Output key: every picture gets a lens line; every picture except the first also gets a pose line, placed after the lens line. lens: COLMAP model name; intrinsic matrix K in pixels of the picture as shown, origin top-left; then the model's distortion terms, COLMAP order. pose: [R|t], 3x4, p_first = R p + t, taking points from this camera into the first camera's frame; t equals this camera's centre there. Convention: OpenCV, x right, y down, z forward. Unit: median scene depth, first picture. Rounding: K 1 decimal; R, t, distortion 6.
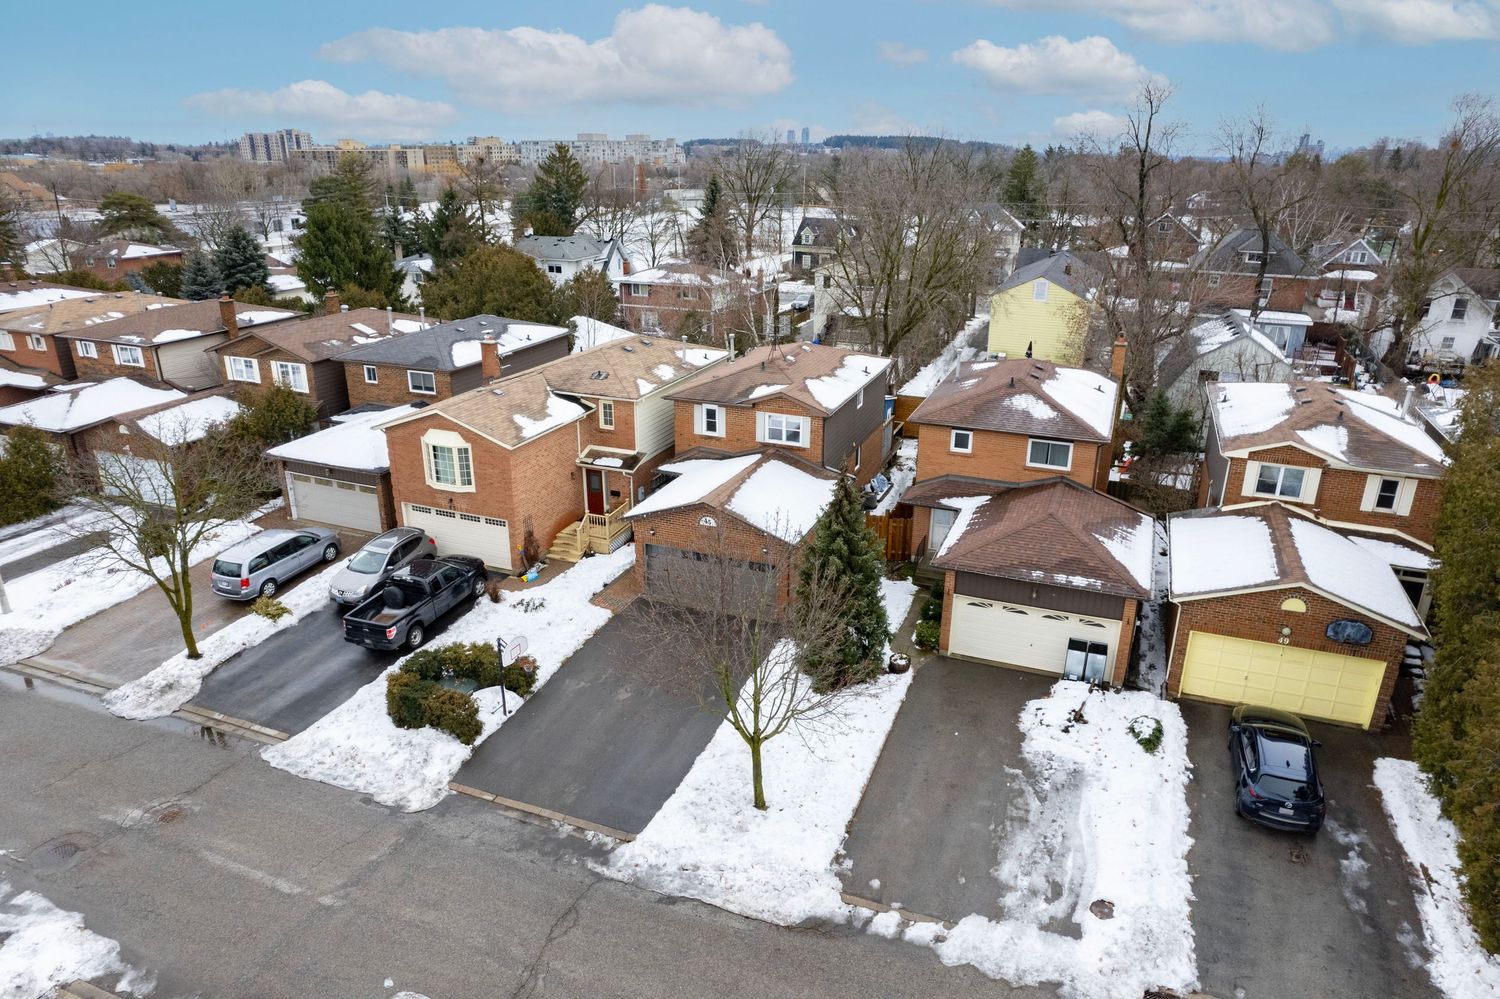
lens RADIAL K [[961.5, 0, 755.5], [0, 961.5, 501.6], [0, 0, 1]] dist [-0.081608, 0.073587]
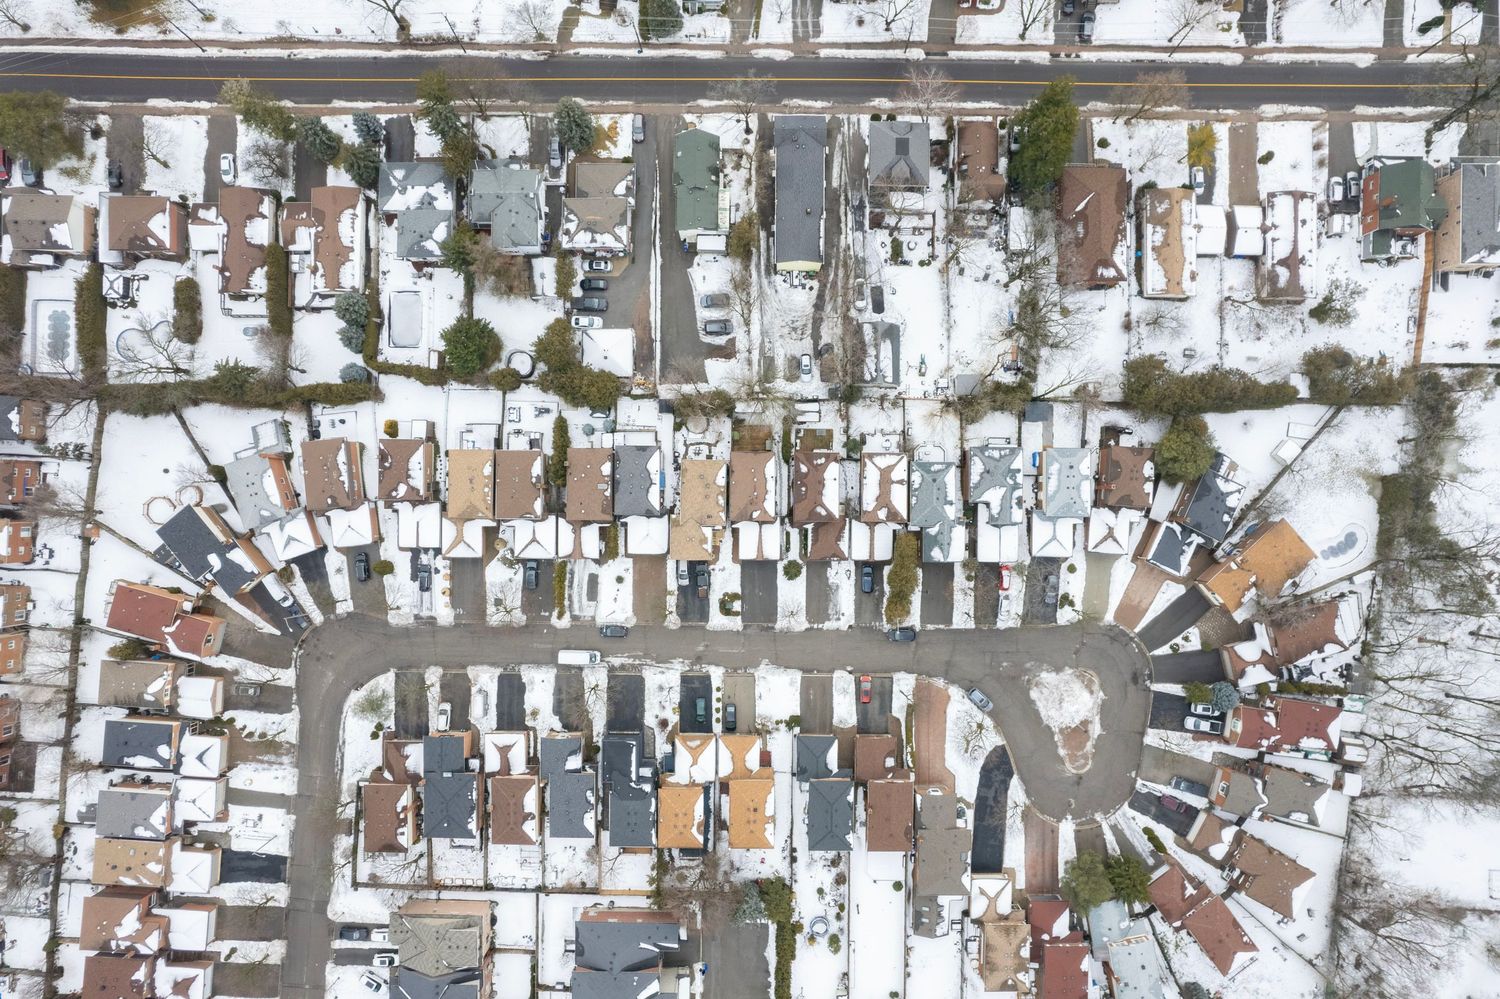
lens RADIAL K [[961.5, 0, 755.5], [0, 961.5, 501.6], [0, 0, 1]] dist [-0.081608, 0.073587]
pose [[0.933307, -0.359079, -0.000920, 0.036437], [0.127798, 0.329770, 0.935371, -4.531314], [-0.335569, -0.873106, 0.353666, -0.421471]]
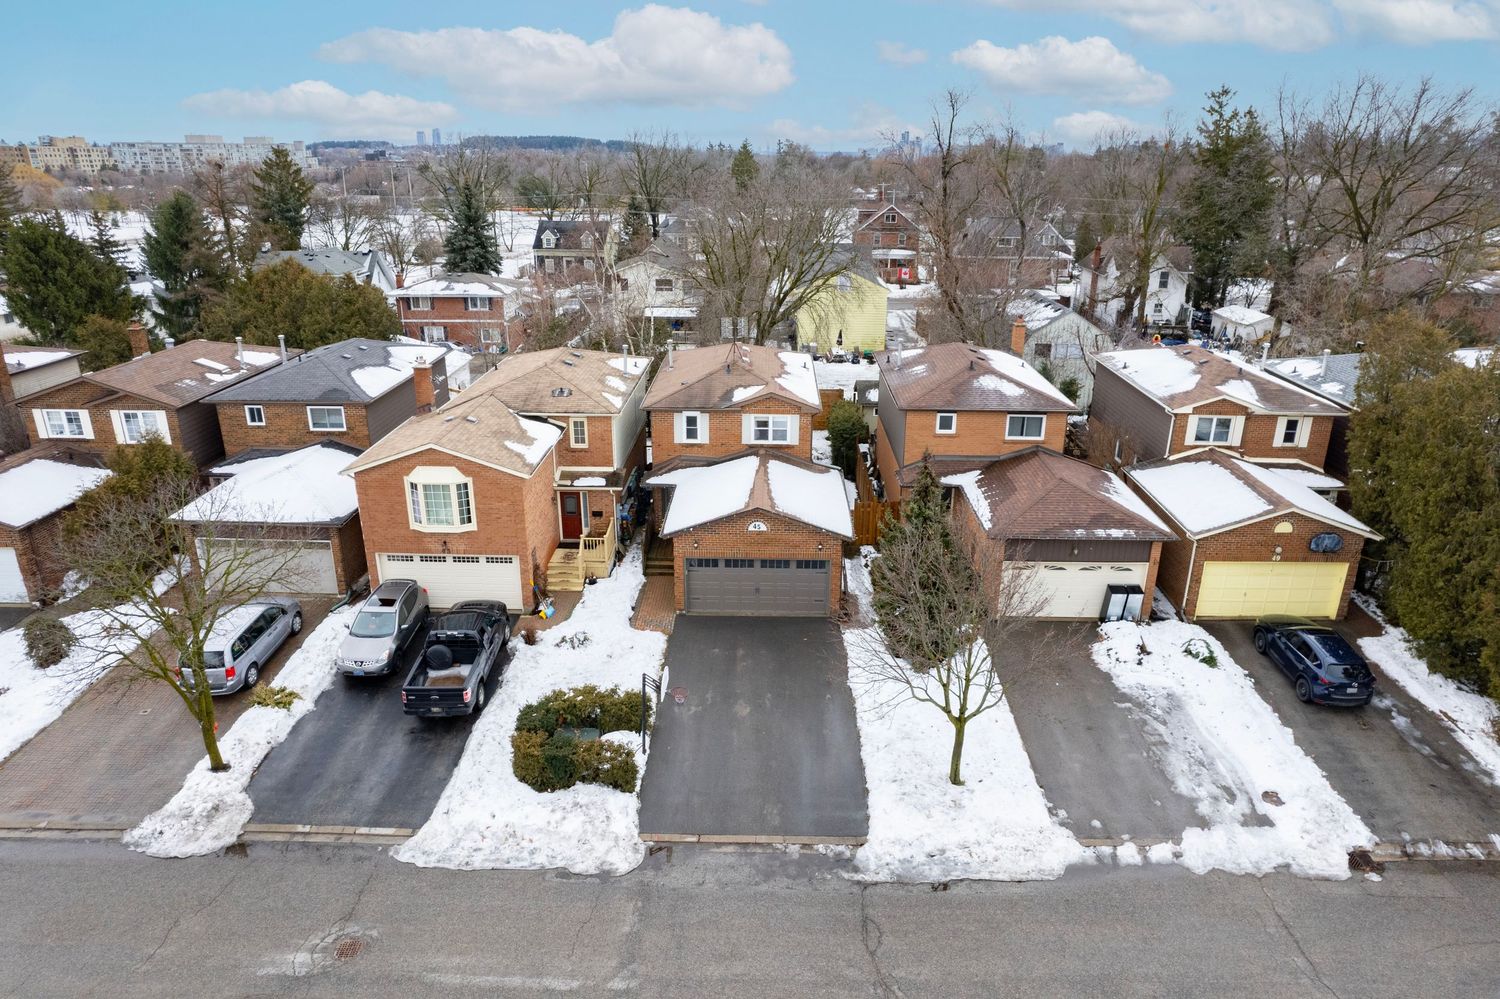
lens RADIAL K [[961.5, 0, 755.5], [0, 961.5, 501.6], [0, 0, 1]] dist [-0.081608, 0.073587]
pose [[0.937275, -0.122151, 0.326487, -0.379059], [0.121884, 0.992314, 0.021360, -0.026806], [-0.326587, 0.019774, 0.944960, 0.059057]]
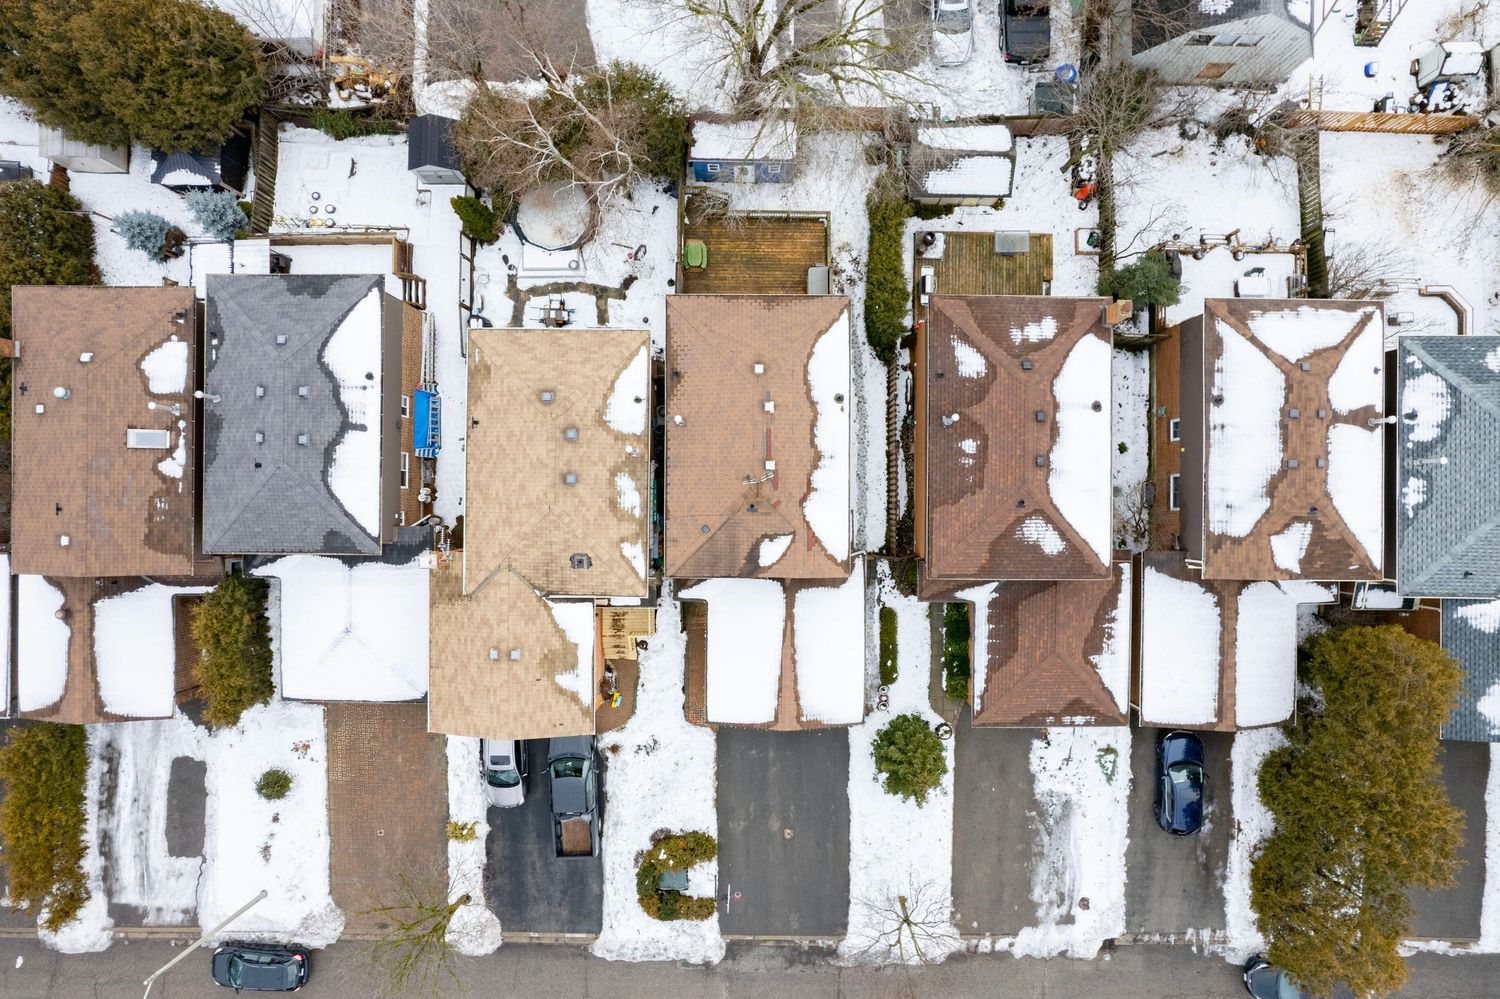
lens RADIAL K [[961.5, 0, 755.5], [0, 961.5, 501.6], [0, 0, 1]] dist [-0.081608, 0.073587]
pose [[0.932388, -0.361383, -0.007437, 0.022918], [0.133901, 0.326214, 0.935764, -1.214746], [-0.335743, -0.873491, 0.352548, 0.837388]]
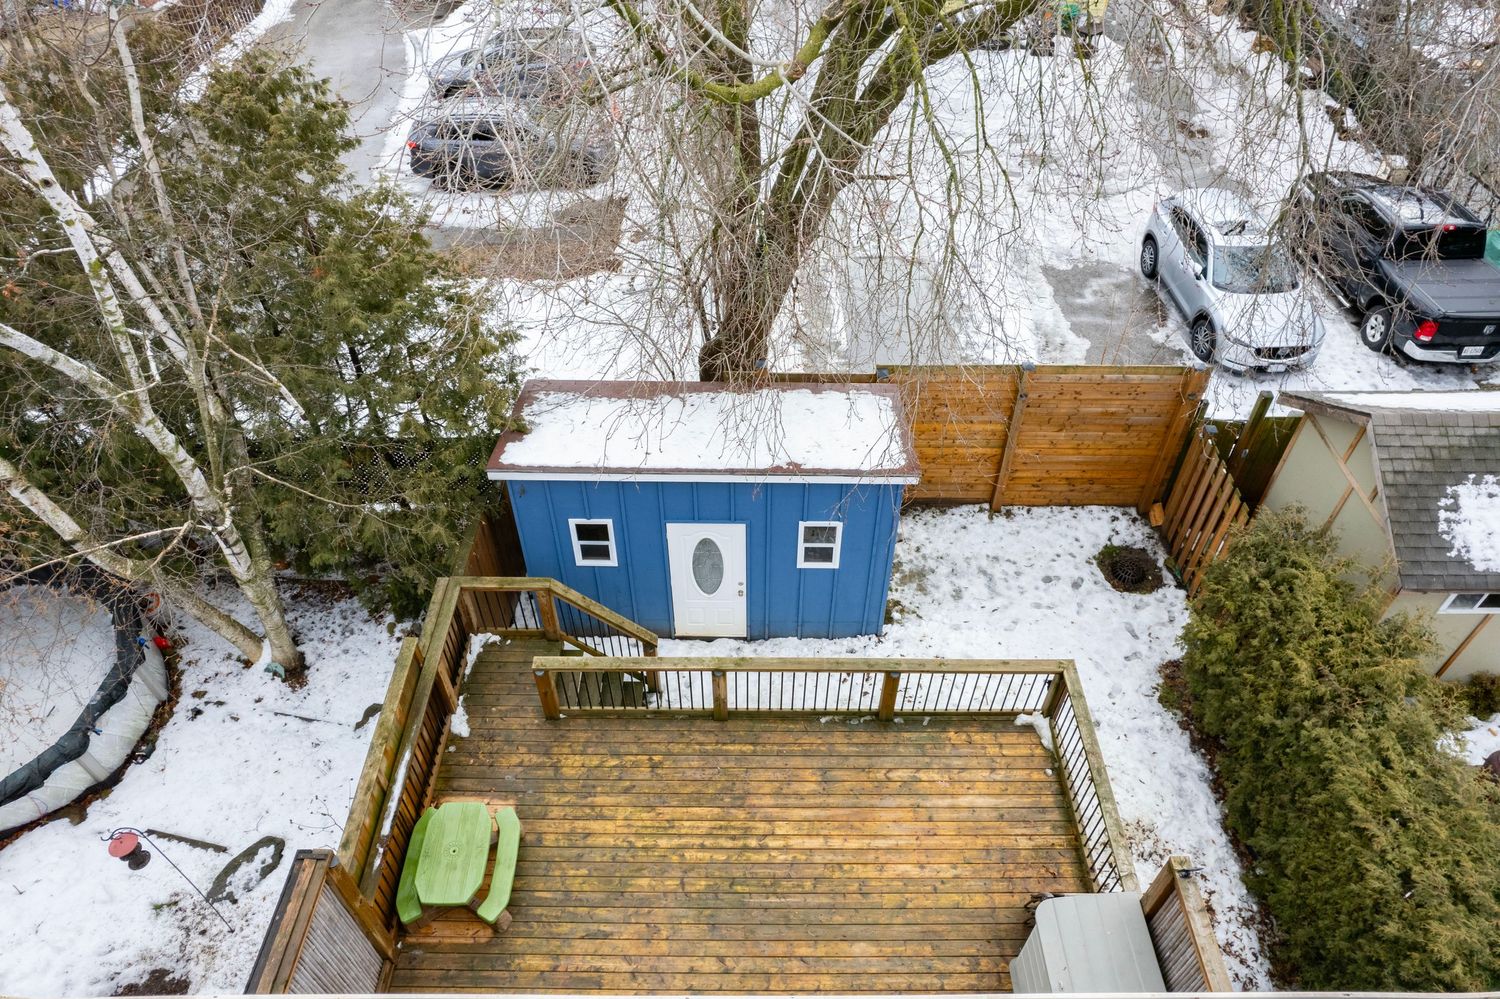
lens RADIAL K [[961.5, 0, 755.5], [0, 961.5, 501.6], [0, 0, 1]] dist [-0.081608, 0.073587]
pose [[0.930688, -0.255955, 0.261354, 0.091686], [0.128104, 0.897249, 0.422533, -0.308964], [-0.342649, -0.359766, 0.867848, 1.392382]]
